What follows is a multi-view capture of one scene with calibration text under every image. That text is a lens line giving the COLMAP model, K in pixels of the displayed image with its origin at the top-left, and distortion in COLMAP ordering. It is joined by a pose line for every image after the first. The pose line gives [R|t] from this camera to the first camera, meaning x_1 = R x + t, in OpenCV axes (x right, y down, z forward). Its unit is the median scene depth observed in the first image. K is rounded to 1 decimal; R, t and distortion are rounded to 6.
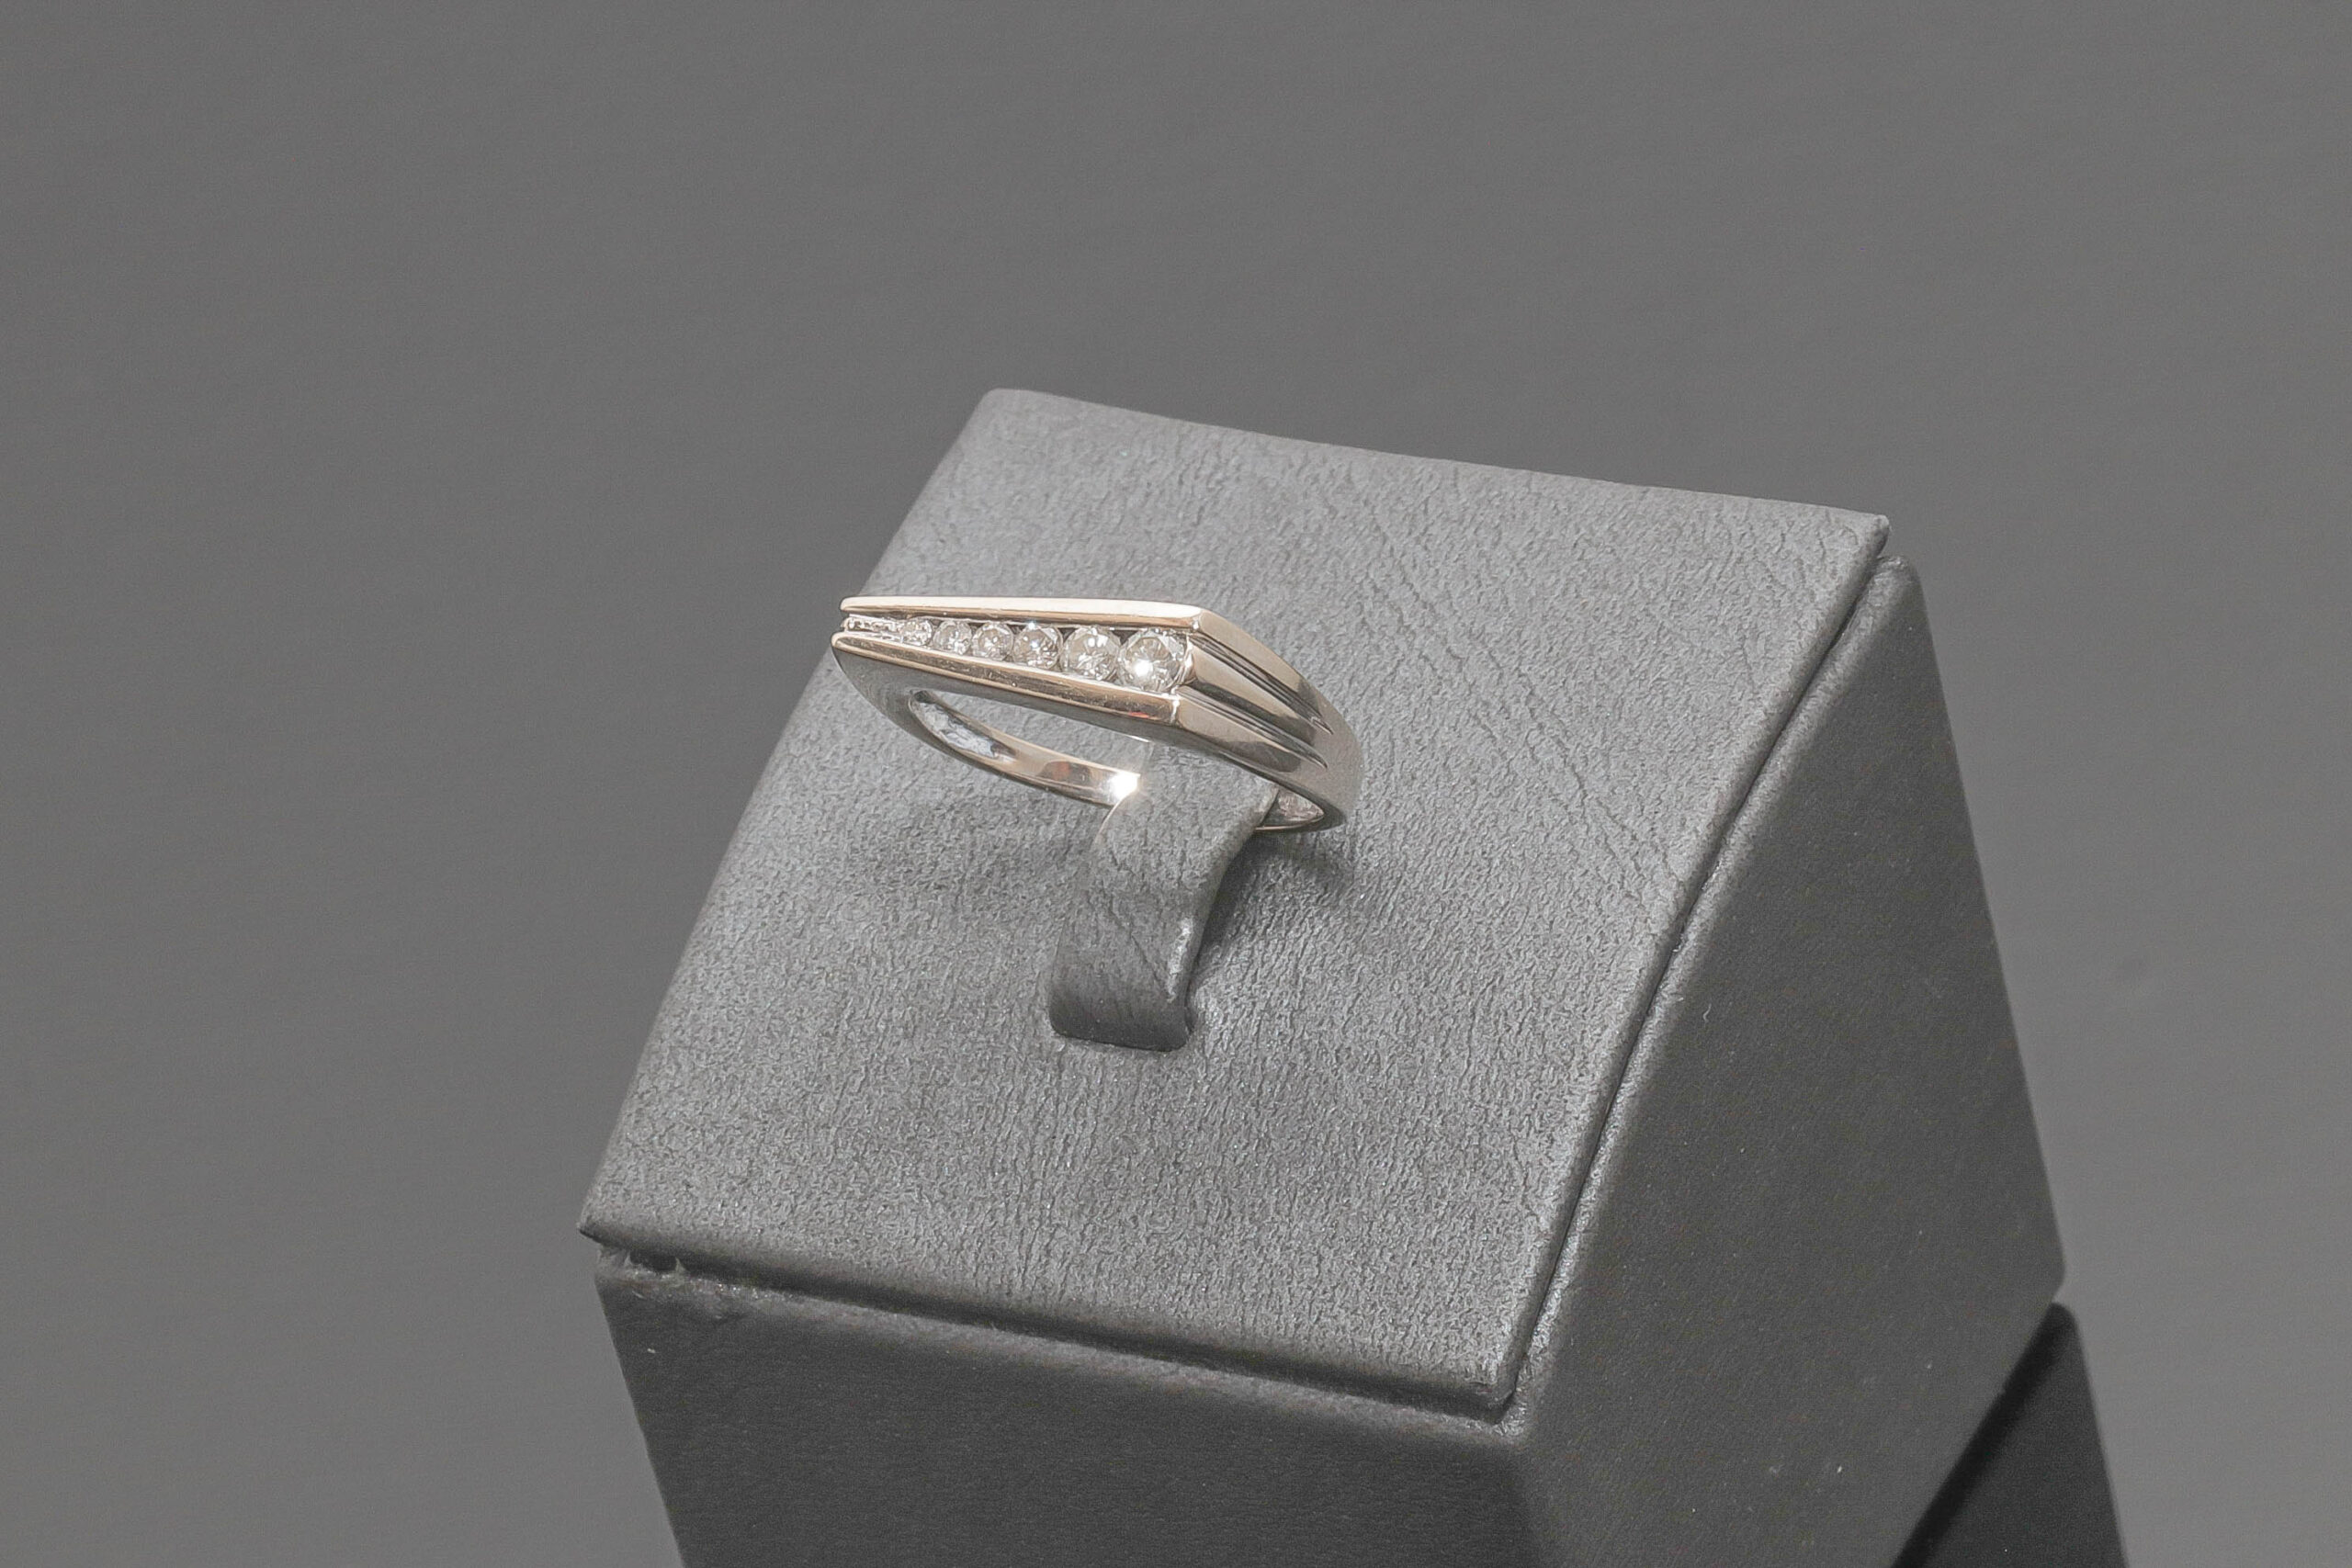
lens RADIAL K [[11517.4, 0, 1176.0], [0, 11517.4, 784.0], [0, 0, 1]] dist [0.332866, 16.479080]
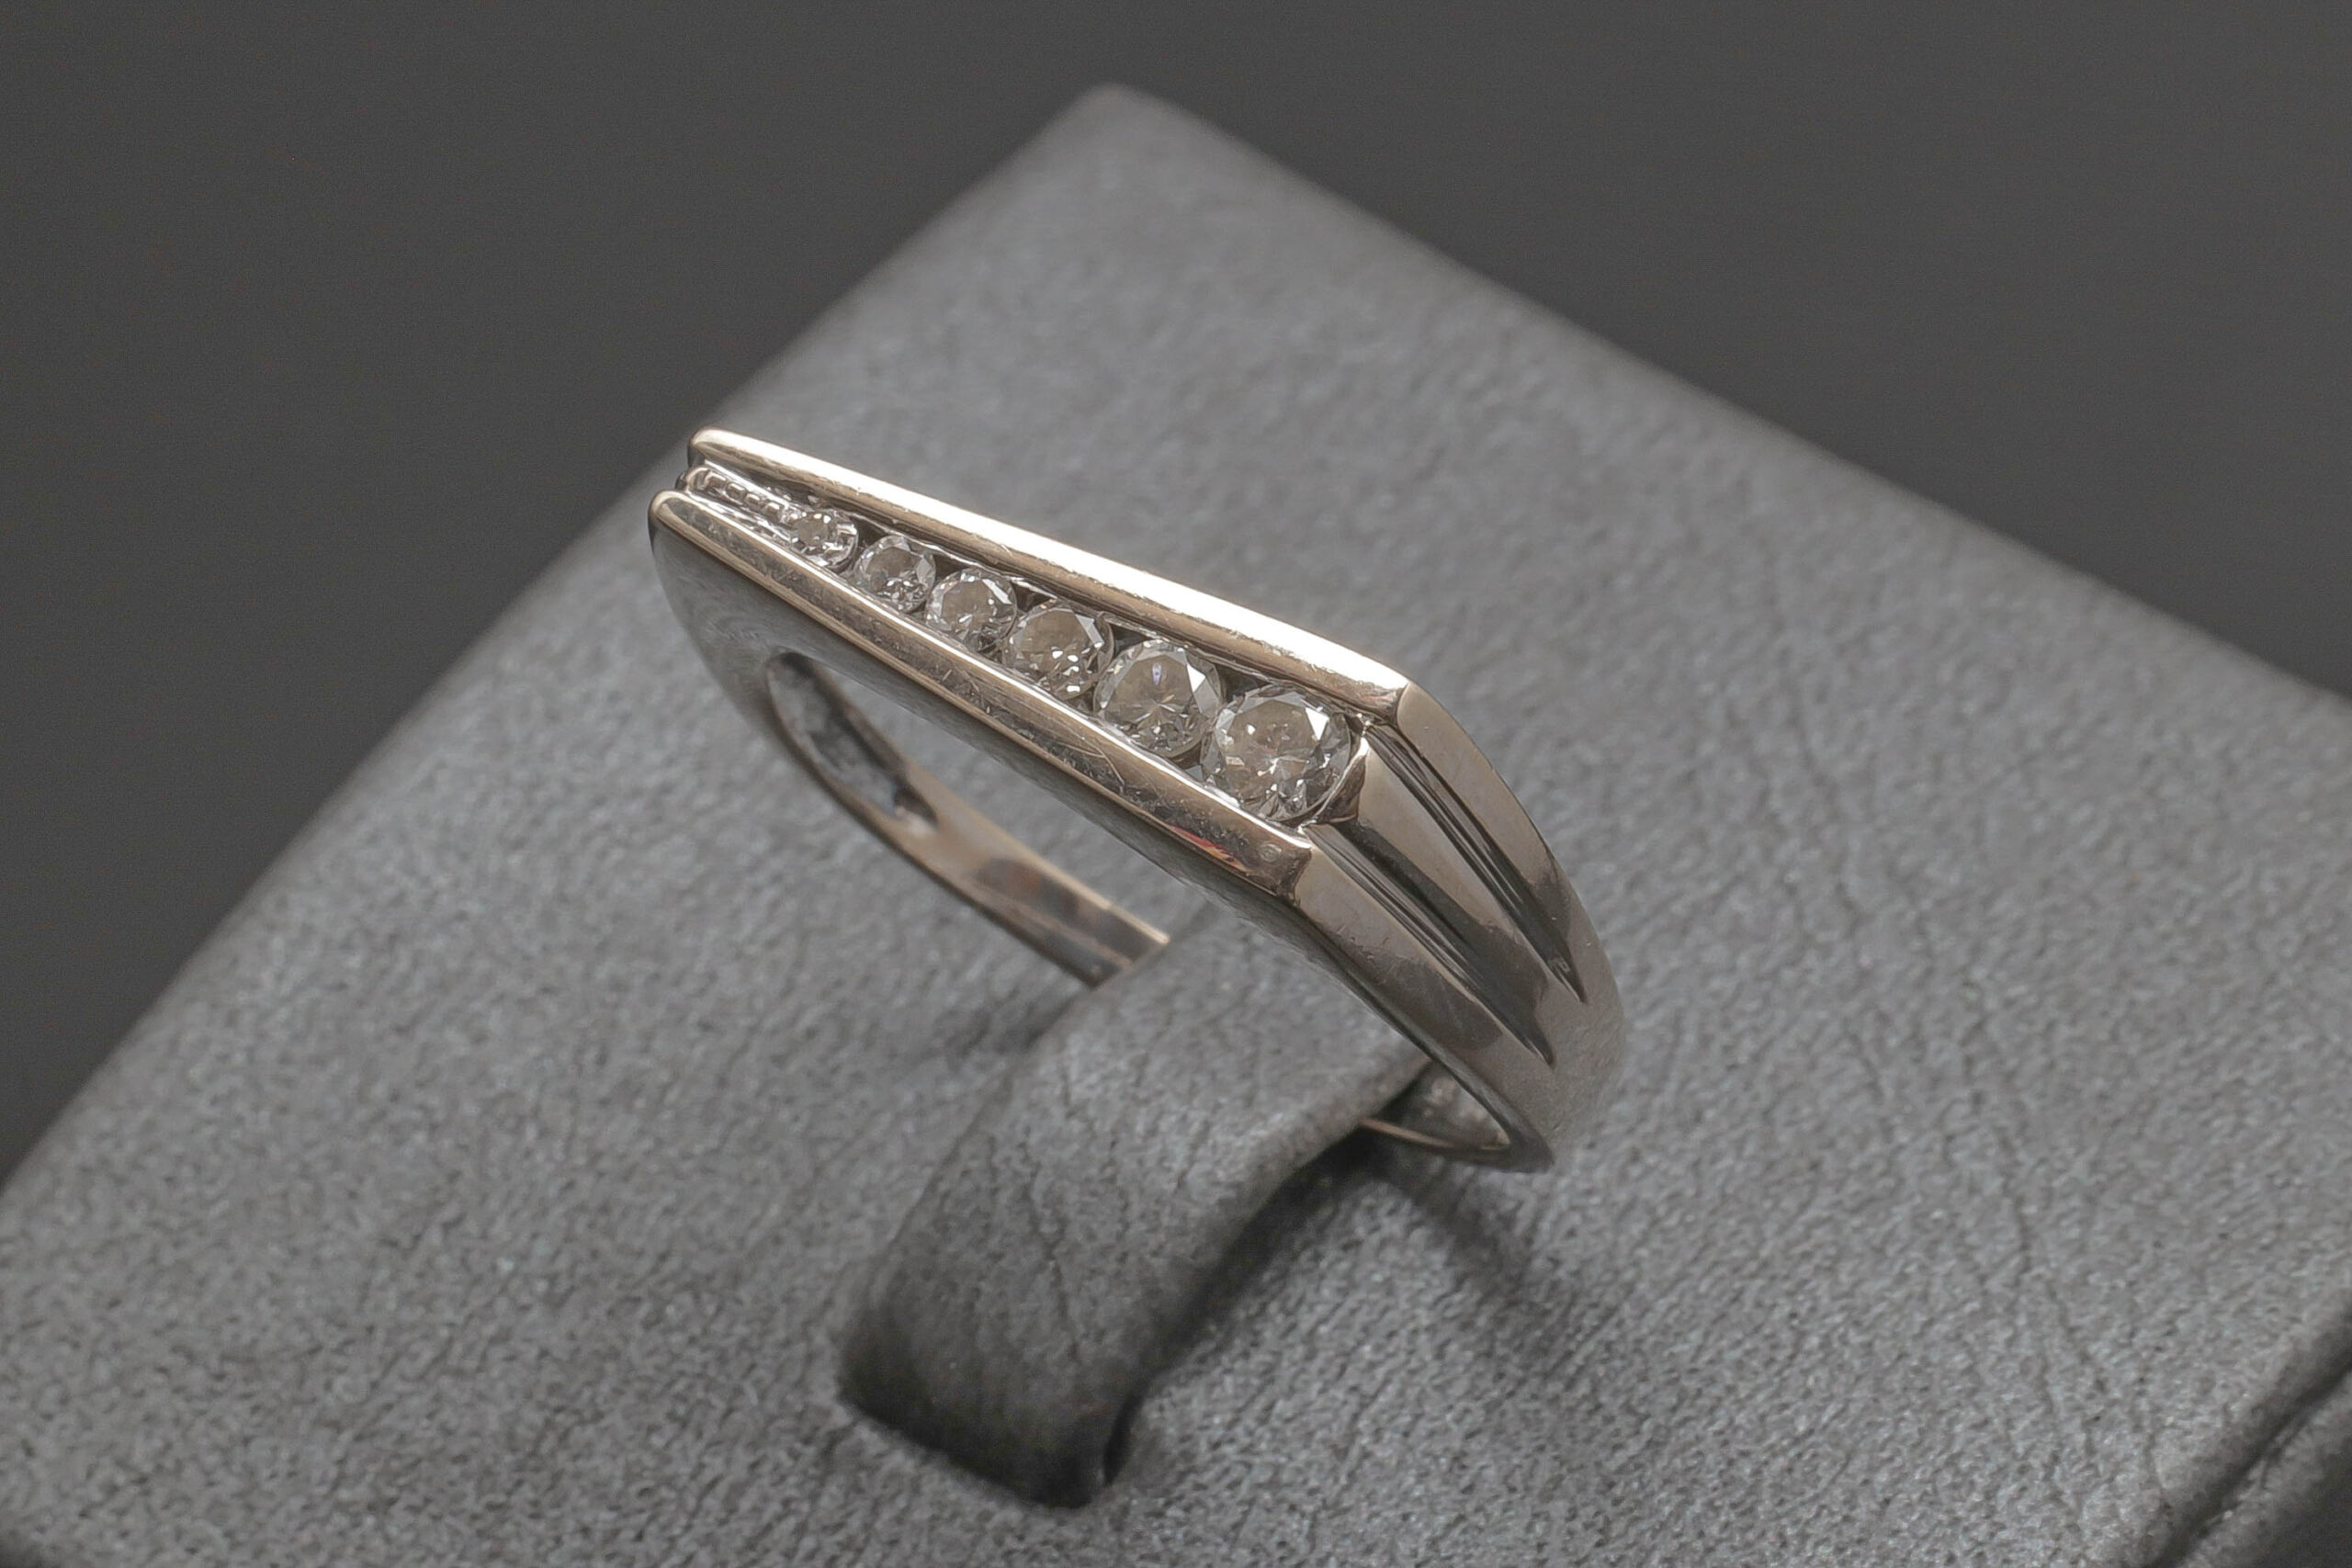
lens RADIAL K [[15501.0, 0, 1115.3], [0, 15501.0, 785.4], [0, 0, 1]] dist [0.055693, 7.313038]
pose [[0.951004, 0.308888, 0.013419, -0.016157], [-0.309031, 0.950996, 0.010319, -0.013182], [-0.009575, -0.013960, 0.999857, 0.343524]]
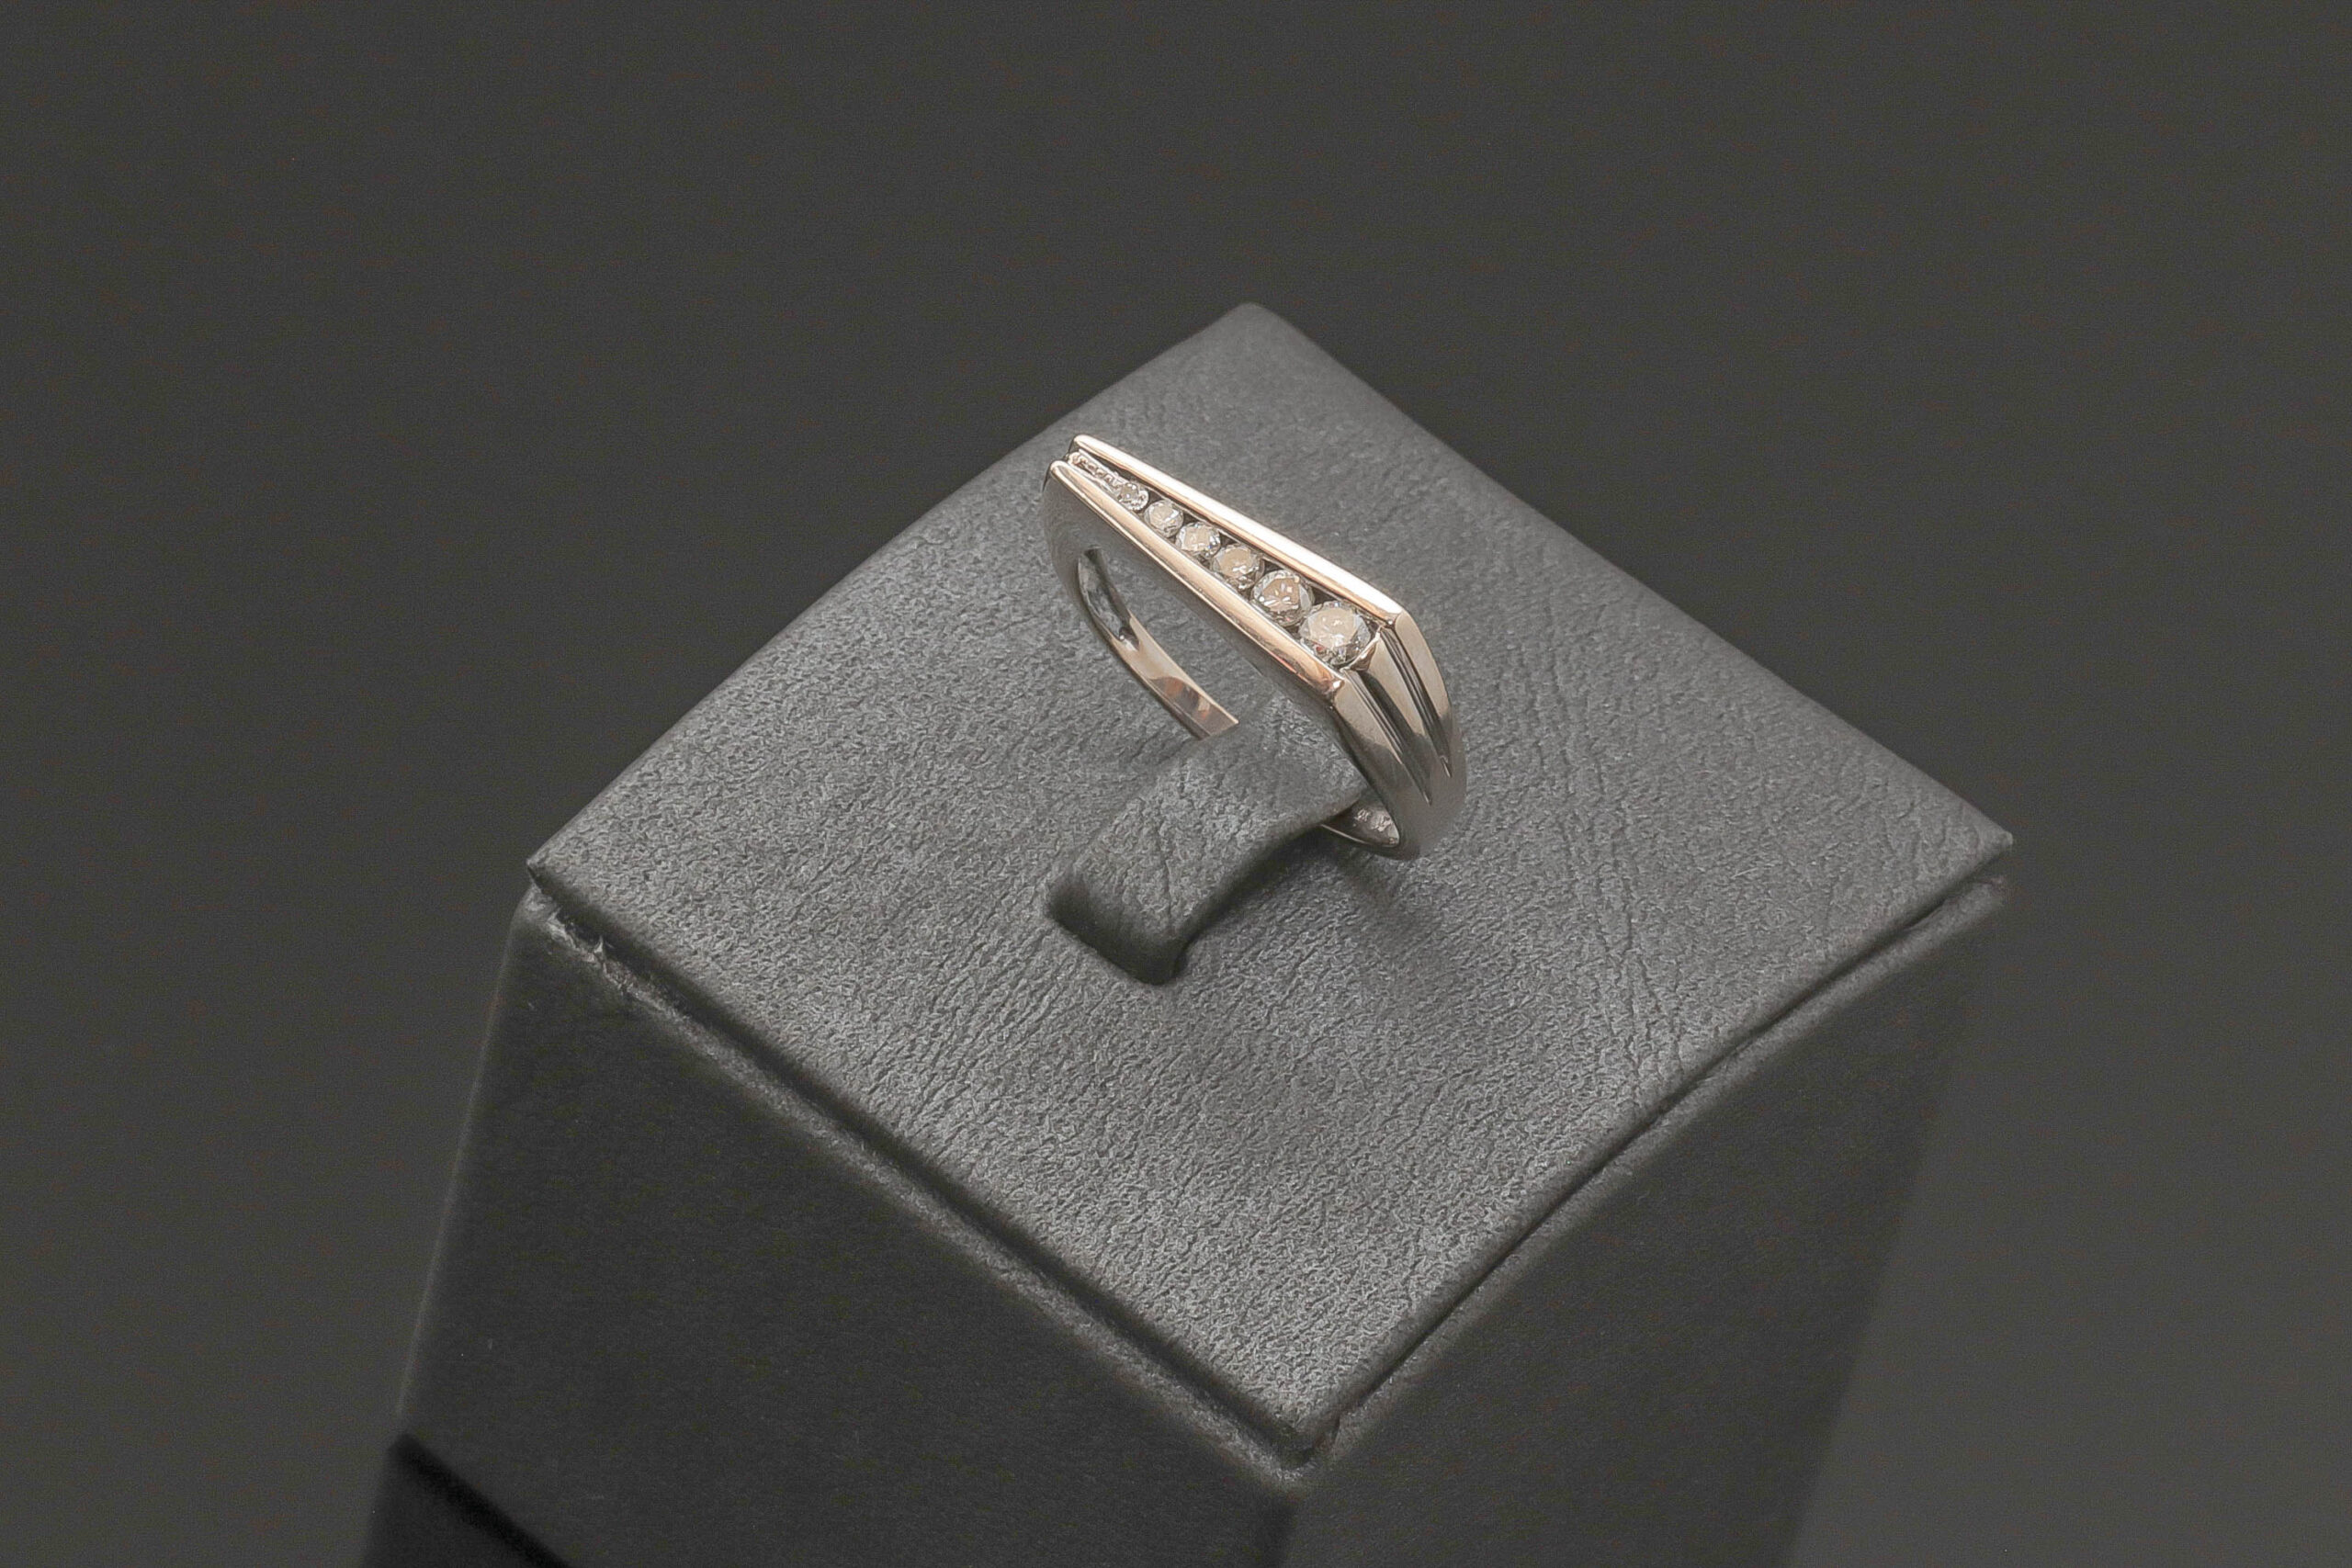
lens RADIAL K [[11517.4, 0, 1176.0], [0, 11517.4, 784.0], [0, 0, 1]] dist [0.332866, 16.479080]
pose [[0.884939, 0.461913, 0.059322, -0.065010], [-0.462172, 0.886733, -0.010095, 0.016671], [-0.057266, -0.018484, 0.998188, 0.002963]]
